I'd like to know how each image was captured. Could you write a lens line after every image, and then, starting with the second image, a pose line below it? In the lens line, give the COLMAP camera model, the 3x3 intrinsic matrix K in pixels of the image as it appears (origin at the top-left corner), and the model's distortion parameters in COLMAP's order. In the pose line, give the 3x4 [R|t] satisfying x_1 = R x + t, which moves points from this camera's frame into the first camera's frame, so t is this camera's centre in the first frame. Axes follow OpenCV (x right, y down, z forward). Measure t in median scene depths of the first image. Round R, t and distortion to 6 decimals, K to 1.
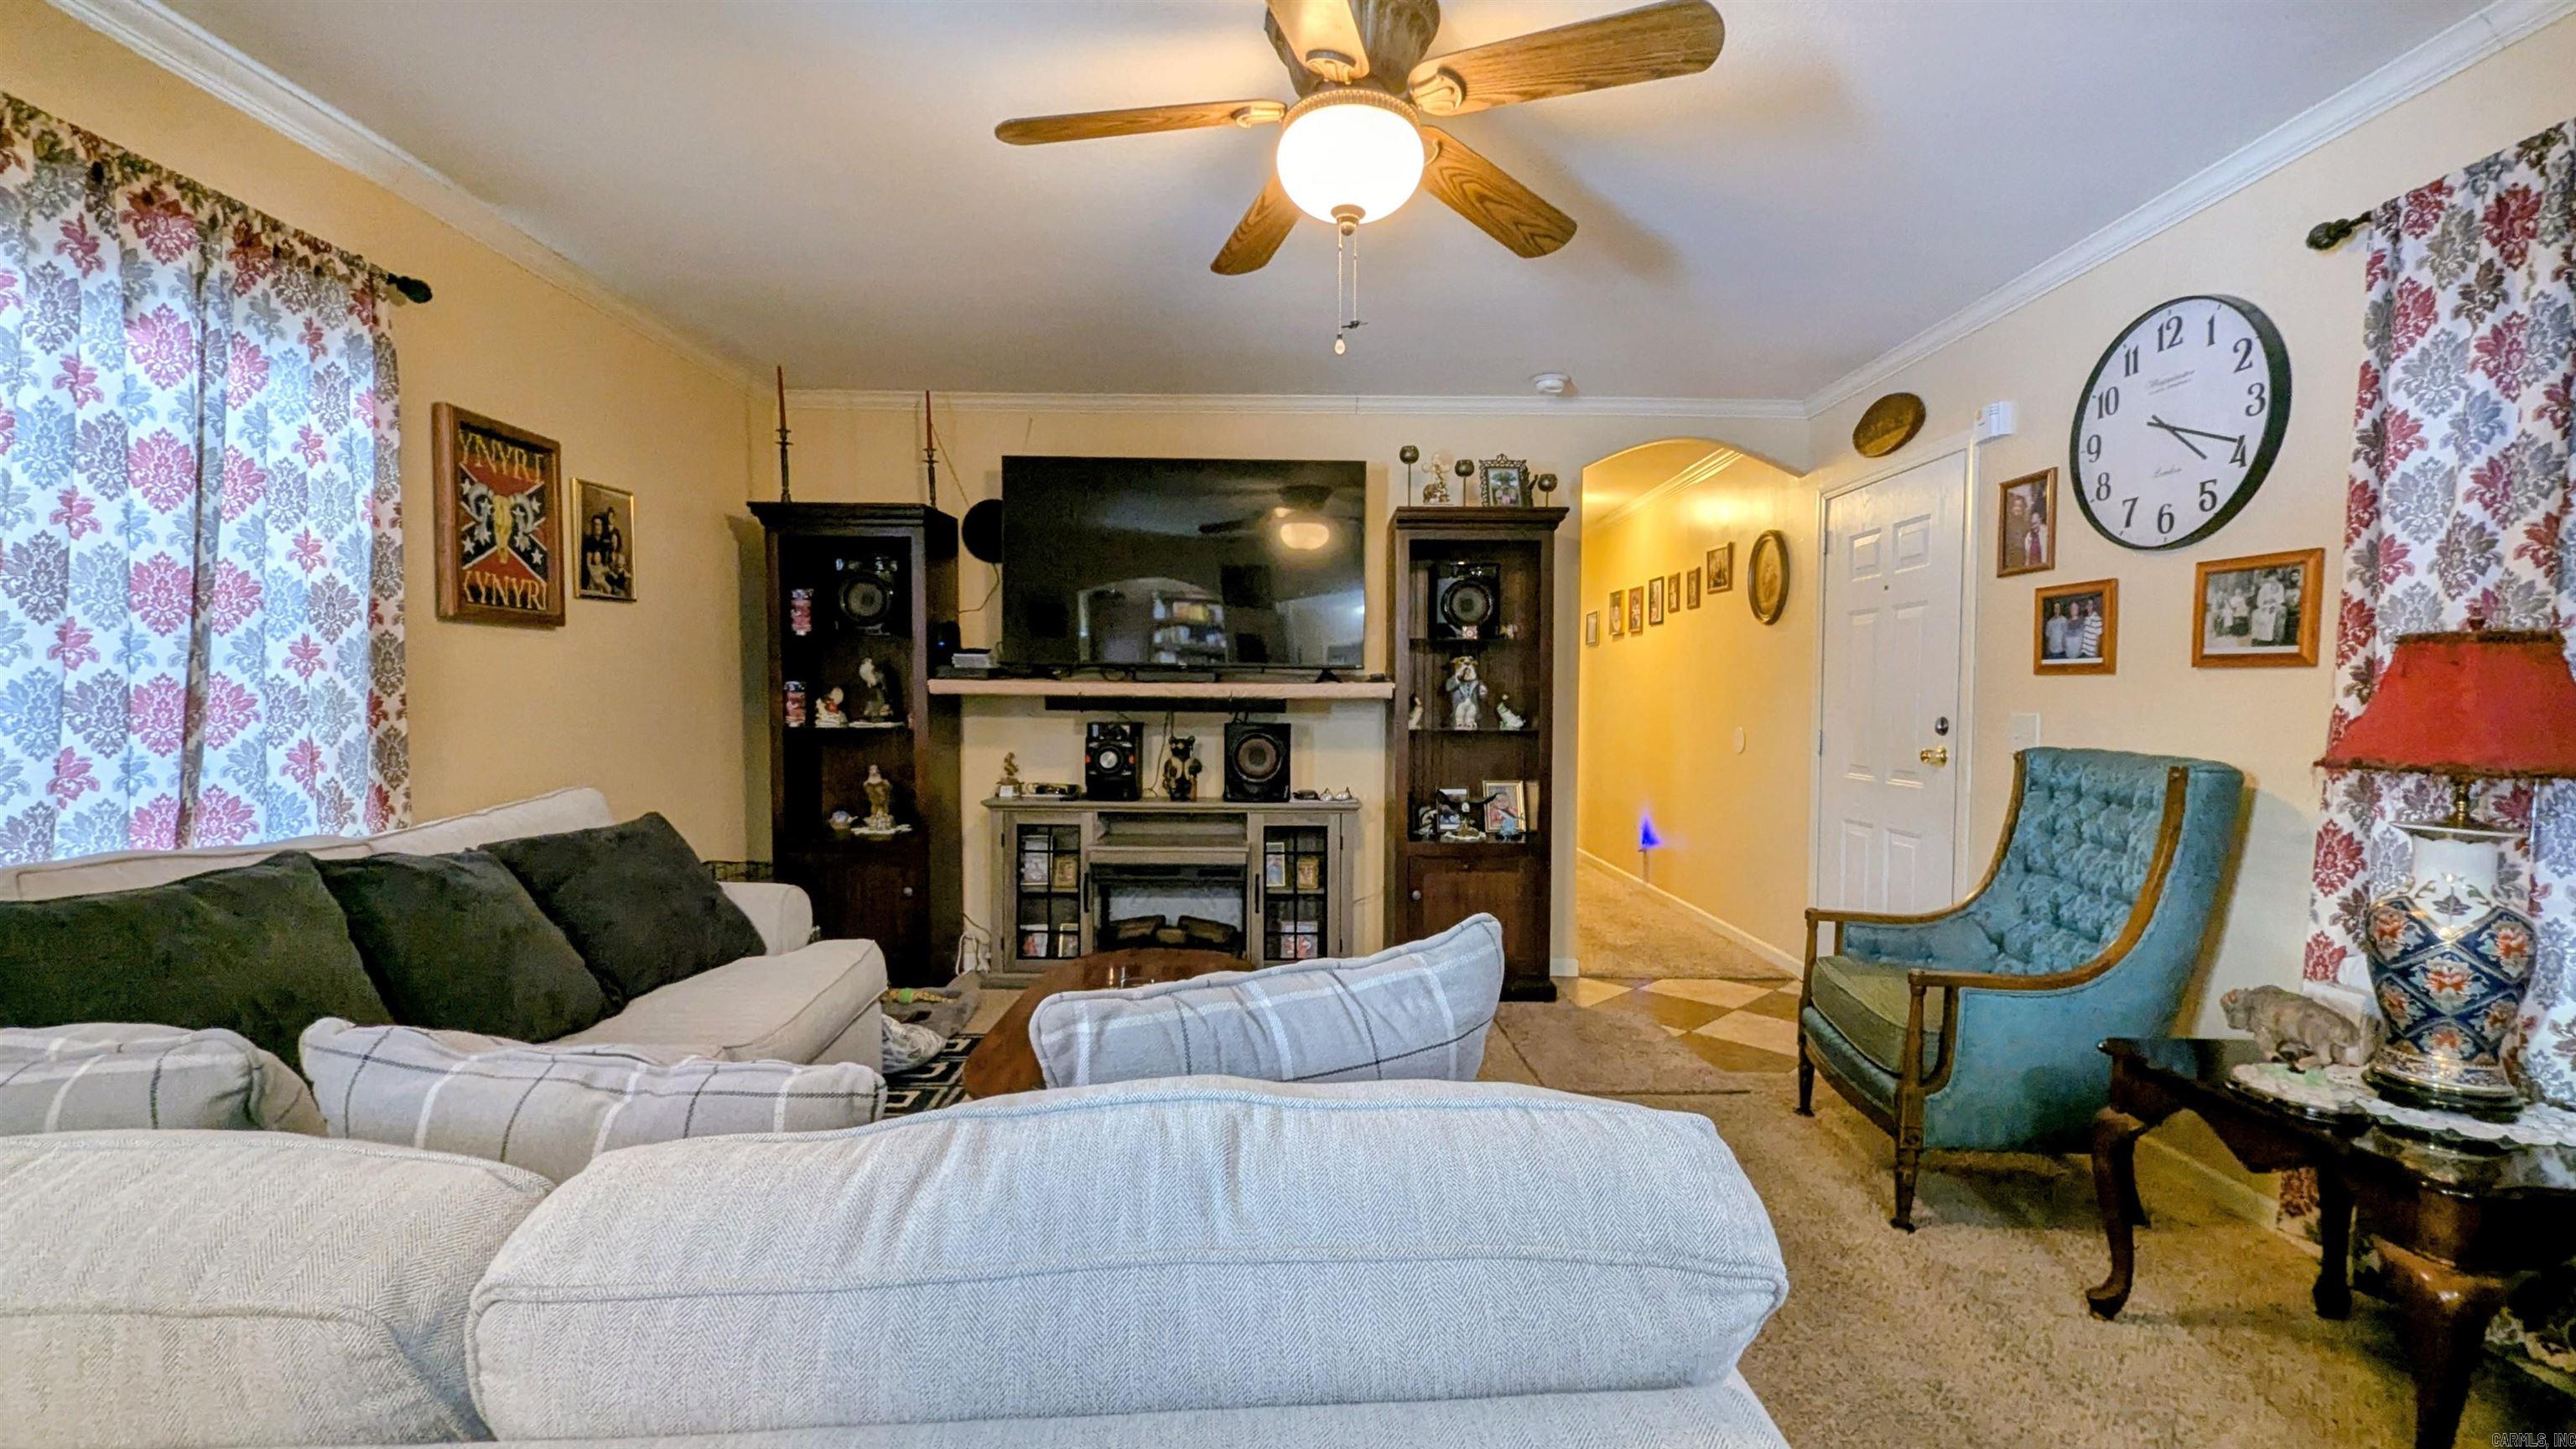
lens RADIAL K [[1078.9, 0, 1305.5], [0, 1078.9, 724.8], [0, 0, 1]] dist [-0.004347, -0.000950]
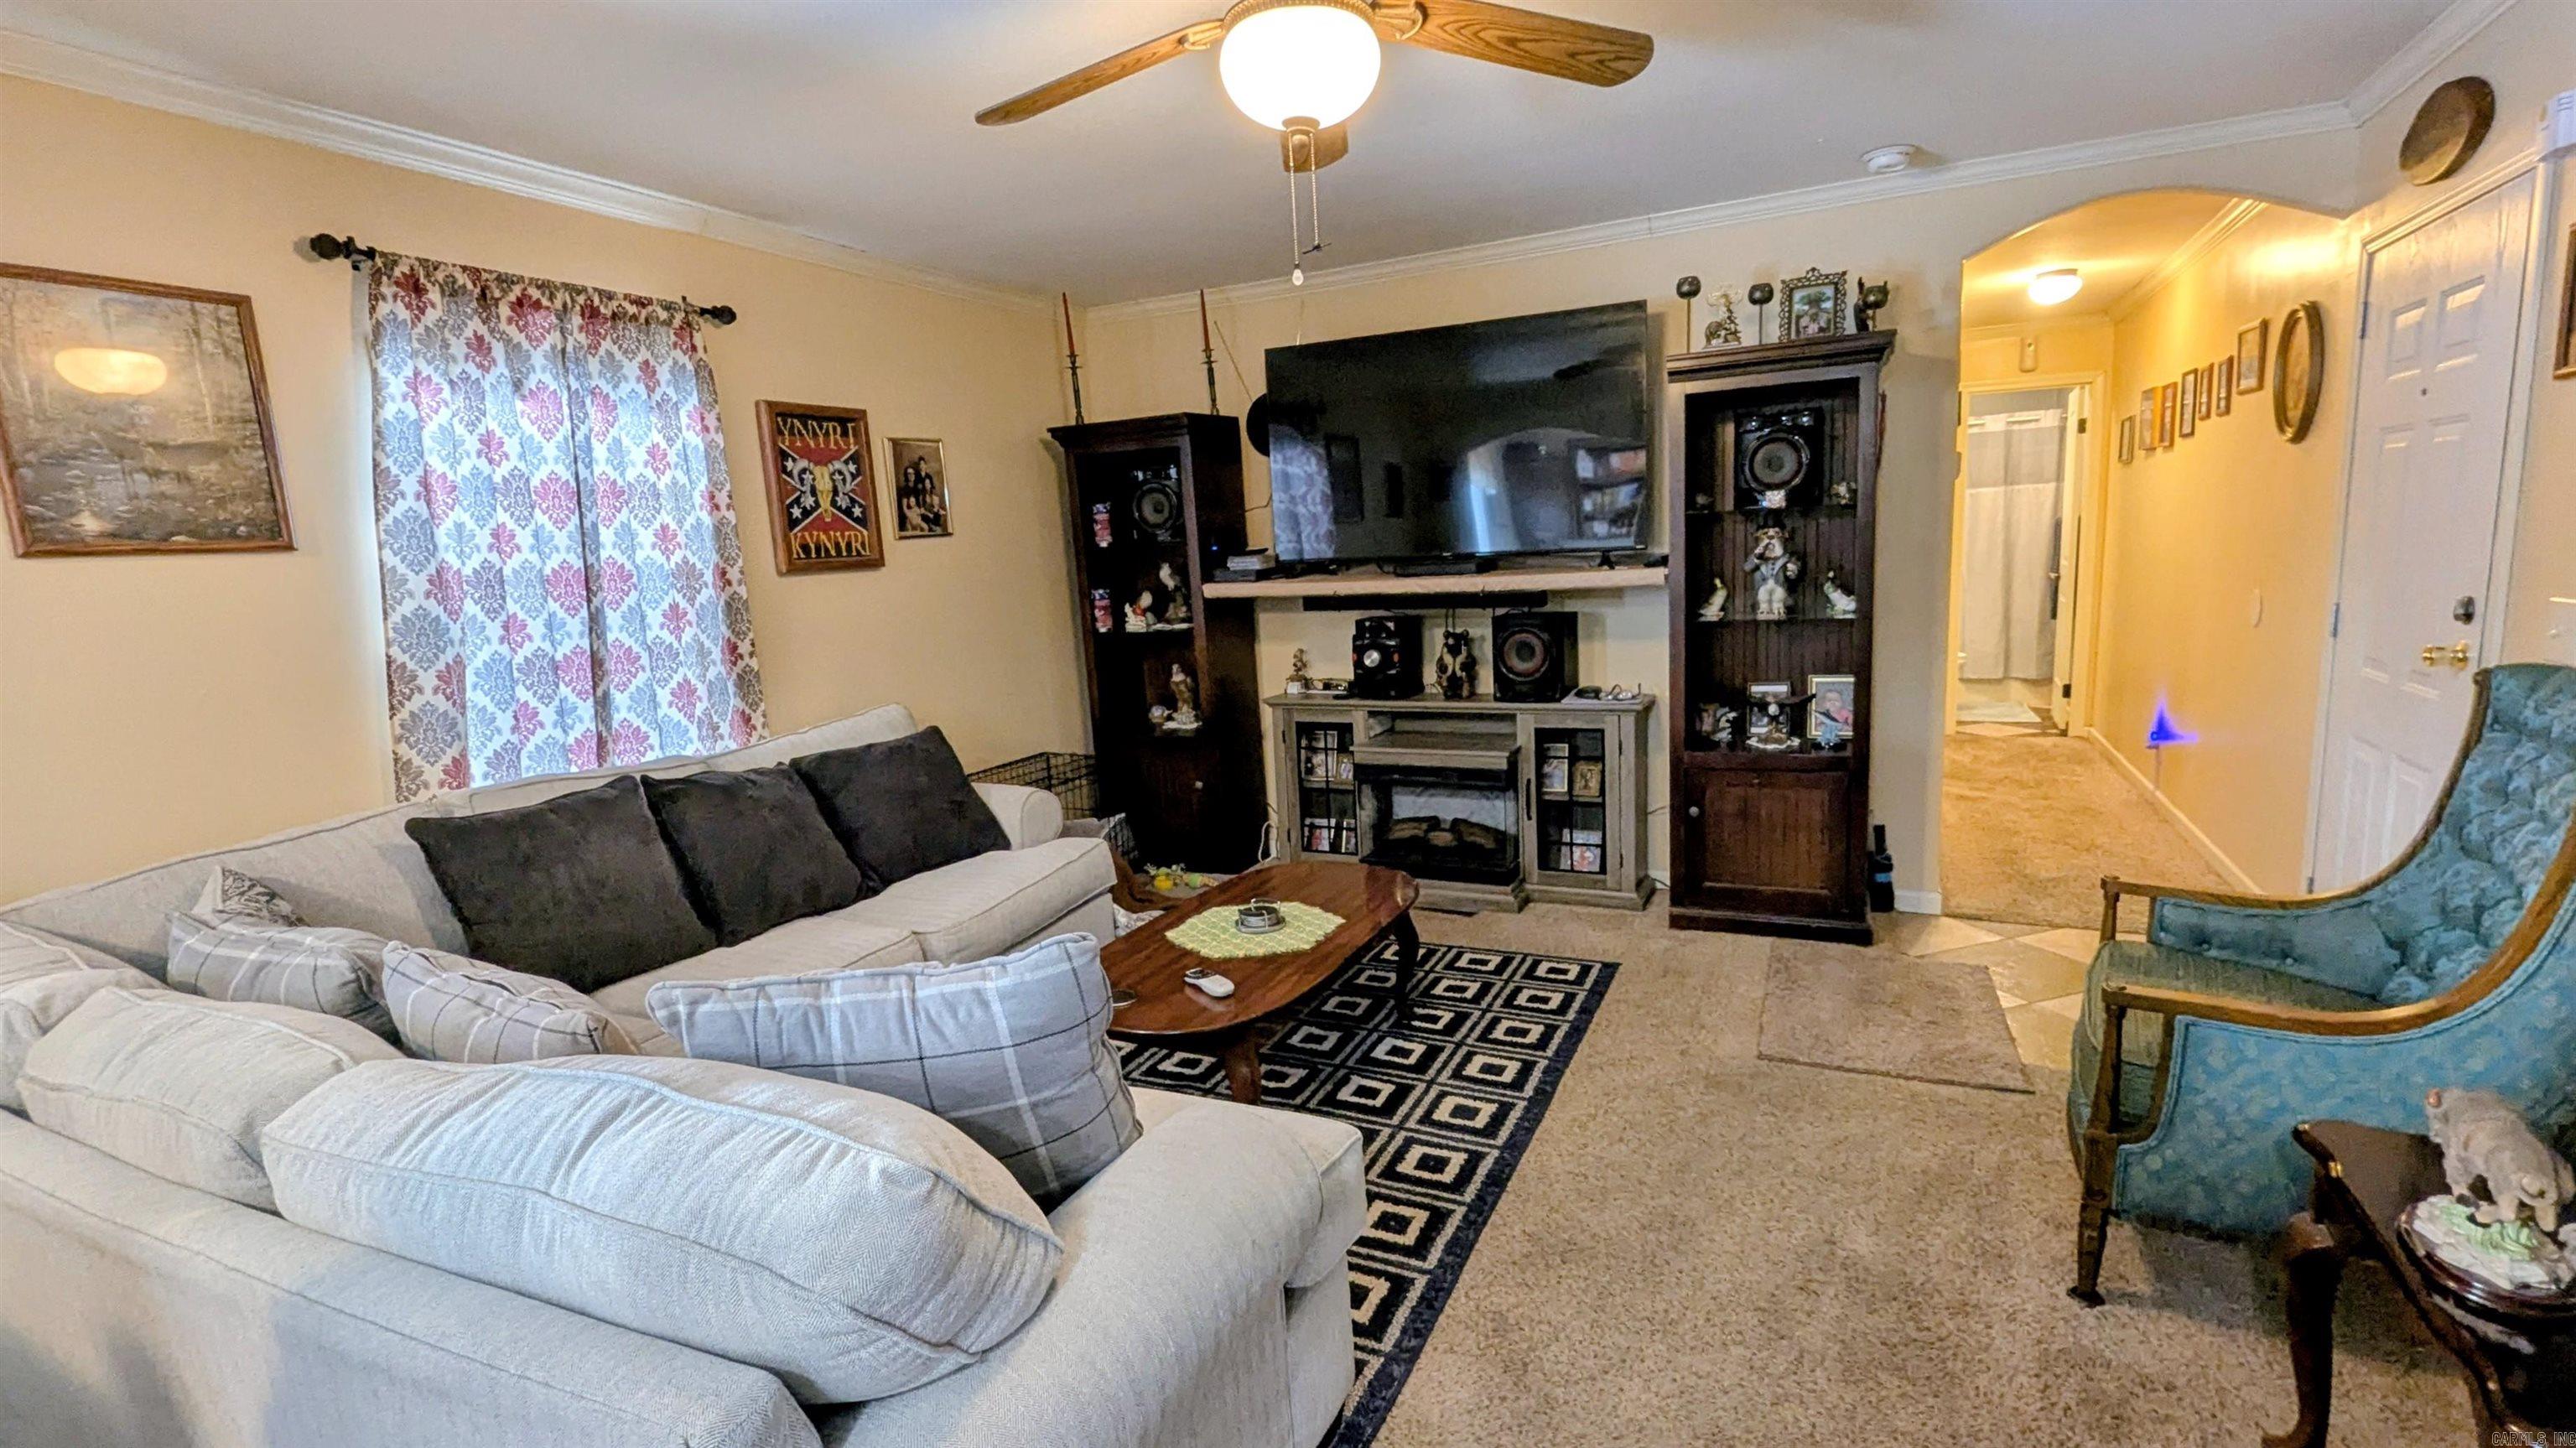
lens RADIAL K [[1171.3, 0, 1282.4], [0, 1171.3, 730.4], [0, 0, 1]] dist [-0.003371, -0.000546]
pose [[0.887571, 0.018388, -0.460303, 0.321259], [0.047059, 0.990357, 0.130304, -0.061770], [0.458260, -0.137316, 0.878147, 0.032669]]
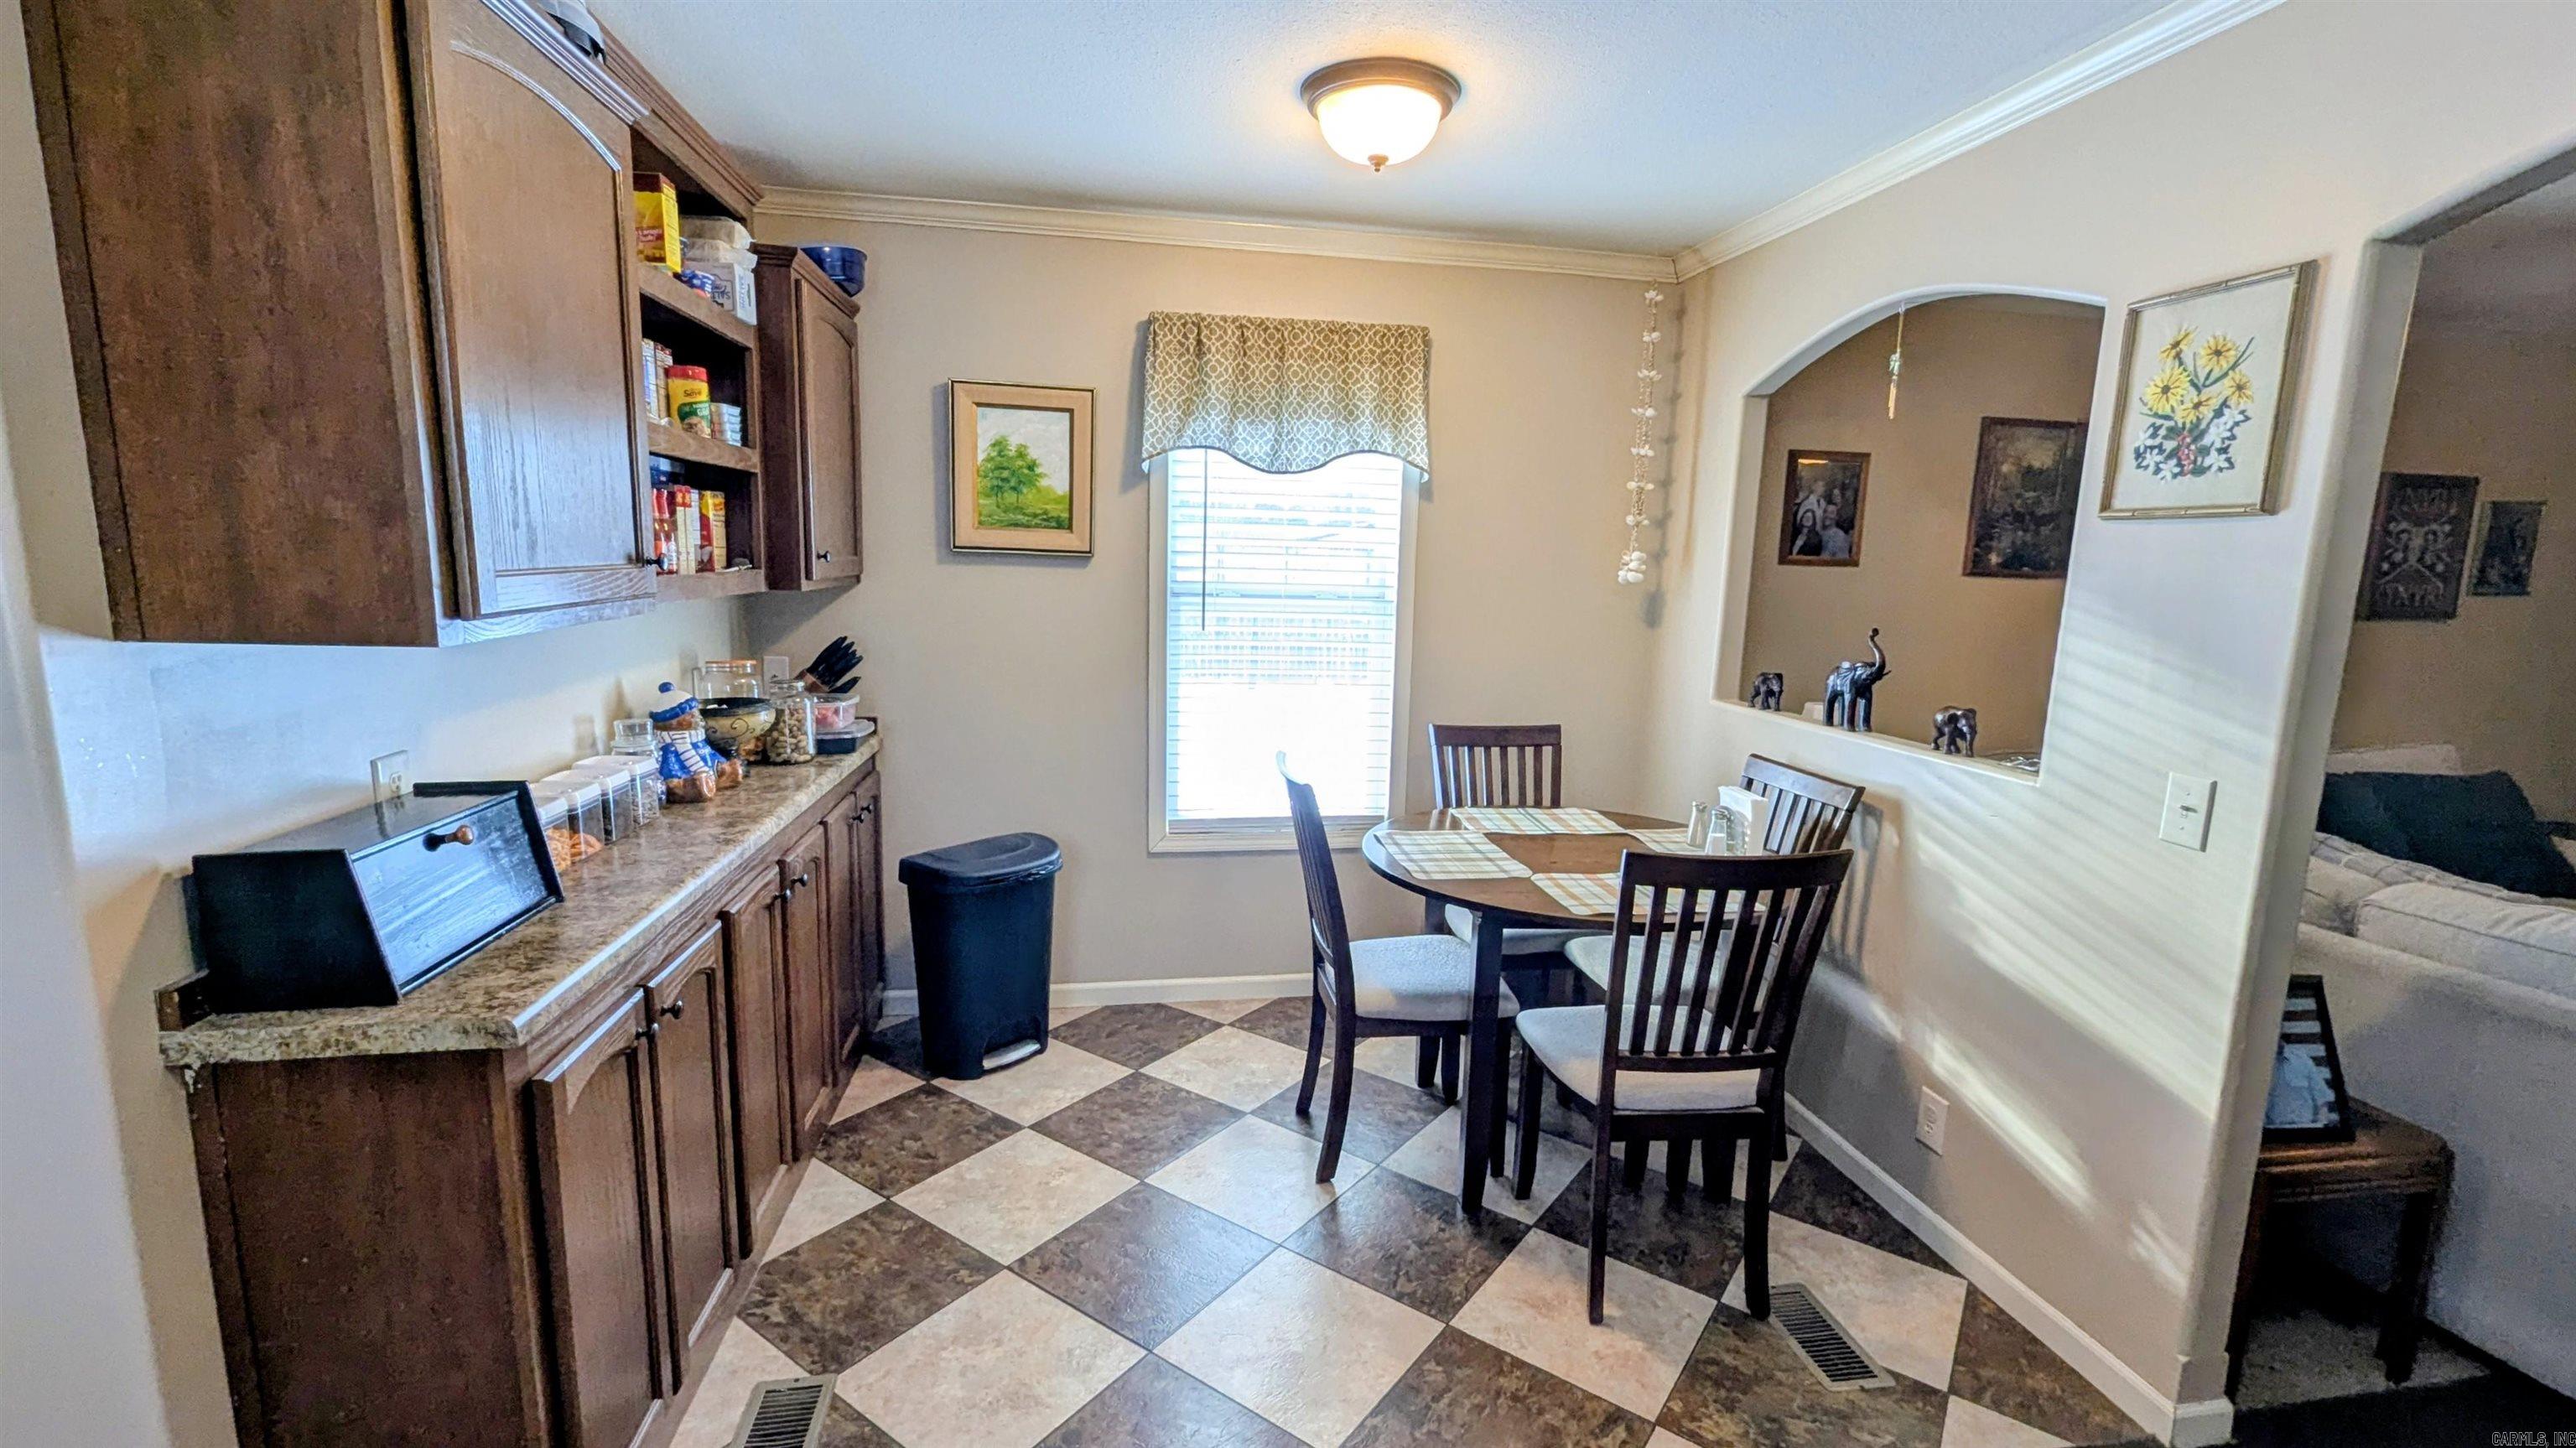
lens RADIAL K [[1078.8, 0, 1293.3], [0, 1078.8, 743.5], [0, 0, 1]] dist [-0.004347, -0.000950]
pose [[0.146136, 0.165151, -0.975382, 0.427986], [-0.054483, 0.985814, 0.158755, -0.074278], [0.987763, 0.029942, 0.153060, -0.626536]]
